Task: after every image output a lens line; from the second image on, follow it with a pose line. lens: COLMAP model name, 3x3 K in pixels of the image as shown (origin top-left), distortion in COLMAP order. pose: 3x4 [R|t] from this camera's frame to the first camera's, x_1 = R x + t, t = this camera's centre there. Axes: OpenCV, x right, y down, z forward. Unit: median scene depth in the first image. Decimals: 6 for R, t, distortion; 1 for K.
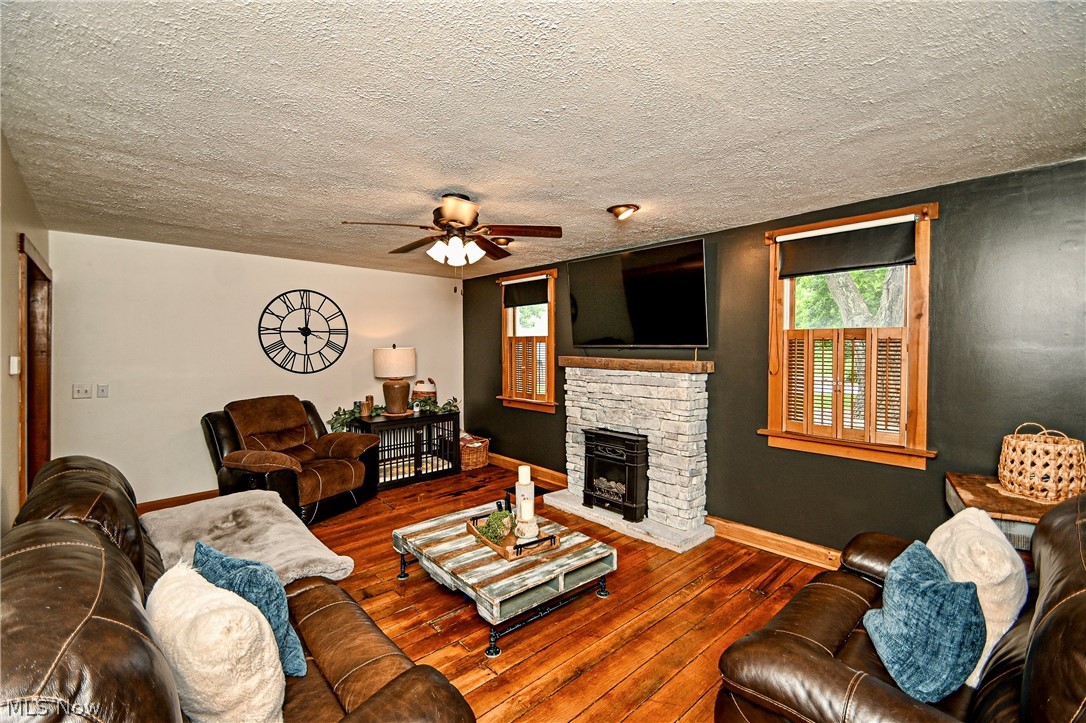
lens RADIAL K [[463.1, 0, 543.0], [0, 463.1, 361.5], [0, 0, 1]] dist [0.001053, -0.000286]
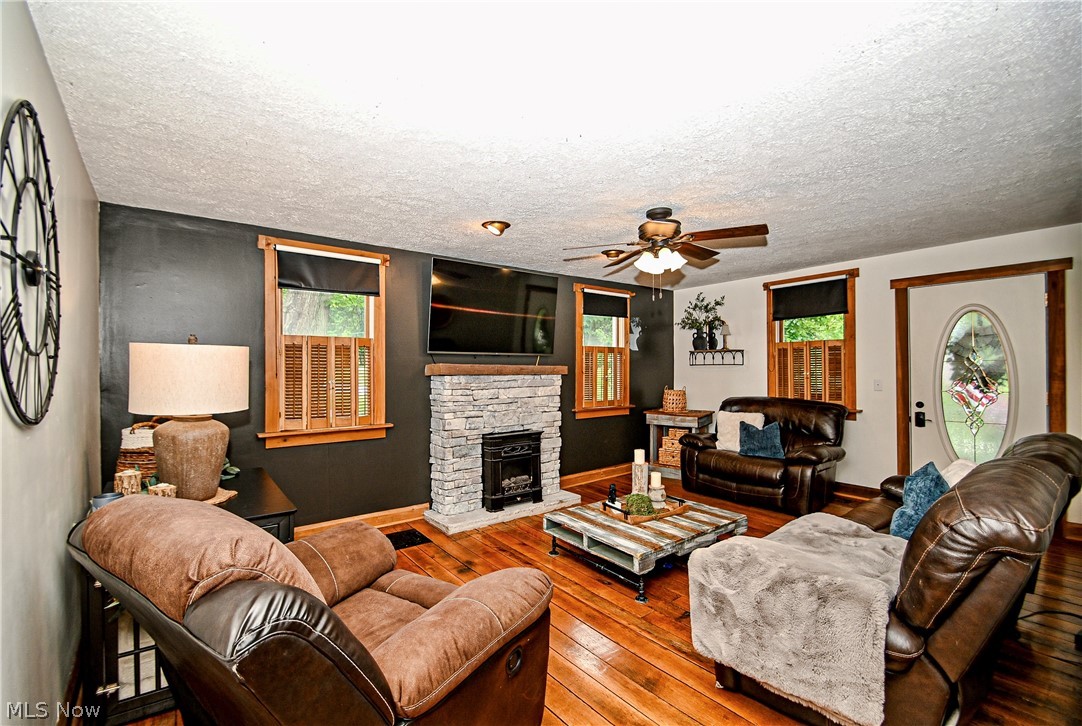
lens RADIAL K [[463.7, 0, 541.0], [0, 463.7, 363.0], [0, 0, 1]] dist [-0.001022, -0.000191]
pose [[0.094443, 0.002058, 0.995528, -1.150460], [0.029505, 0.999553, -0.004866, -0.003766], [-0.995093, 0.029832, 0.094340, 1.023034]]
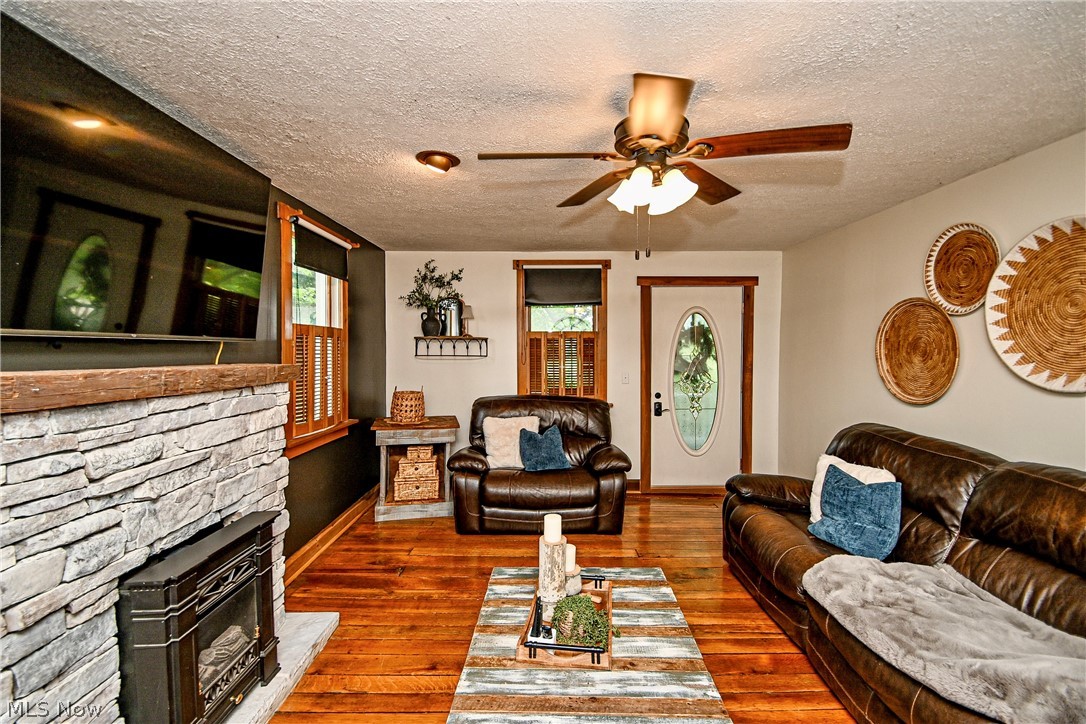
lens RADIAL K [[463.1, 0, 543.0], [0, 463.1, 362.0], [0, 0, 1]] dist [0.001053, -0.000286]
pose [[-0.732053, -0.030983, 0.680543, -0.445051], [0.005455, 0.998667, 0.051335, -0.038383], [-0.681226, 0.041292, -0.730908, 1.359098]]
